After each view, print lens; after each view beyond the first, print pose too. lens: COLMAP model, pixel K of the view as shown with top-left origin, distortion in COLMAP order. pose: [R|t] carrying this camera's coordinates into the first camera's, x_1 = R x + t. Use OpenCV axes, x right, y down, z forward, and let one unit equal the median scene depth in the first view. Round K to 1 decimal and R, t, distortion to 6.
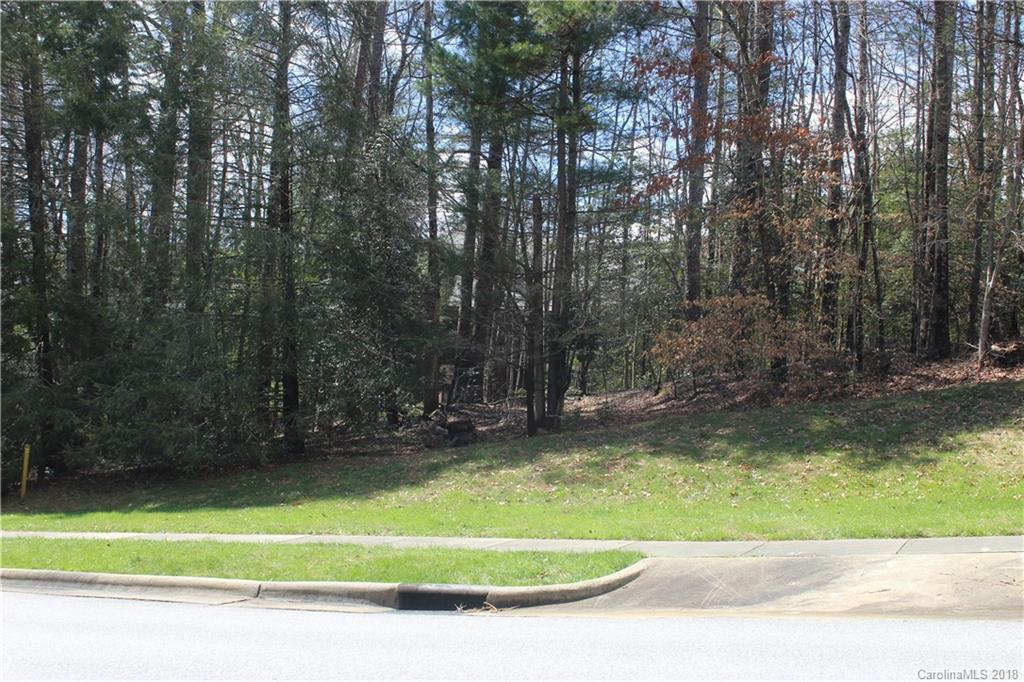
lens RADIAL K [[1323.9, 0, 516.4], [0, 1323.9, 338.8], [0, 0, 1]] dist [0.000135, 0.000000]
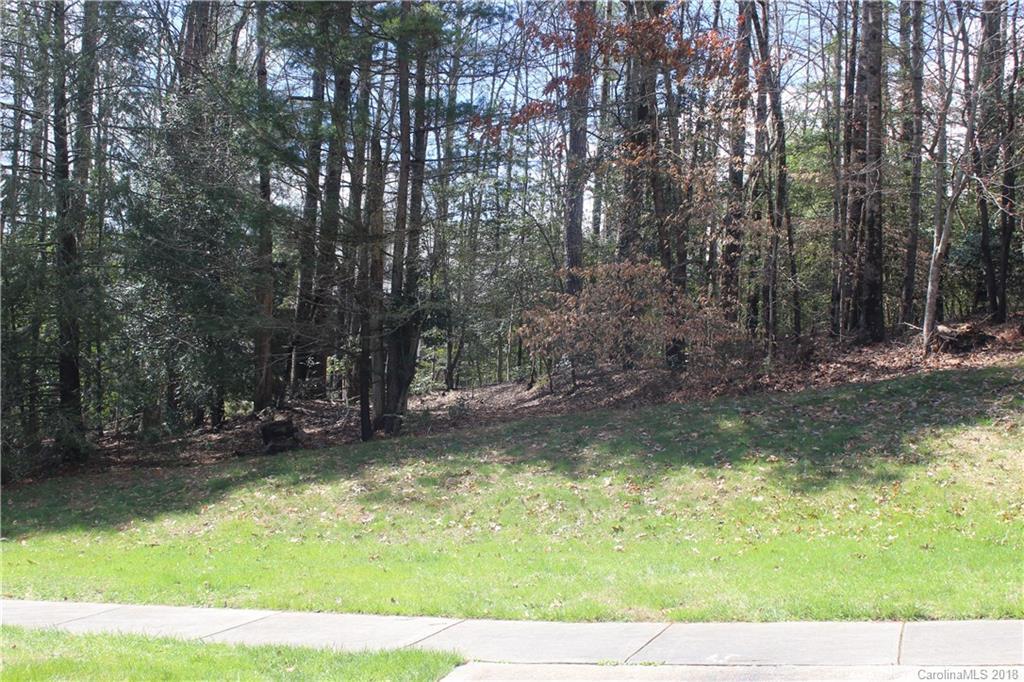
lens RADIAL K [[1323.9, 0, 509.7], [0, 1323.9, 343.5], [0, 0, 1]] dist [0.000135, 0.000000]
pose [[0.997033, 0.001064, 0.076965, 0.042373], [-0.001549, 0.999979, 0.006239, 0.012373], [-0.076957, -0.006339, 0.997014, 0.244368]]
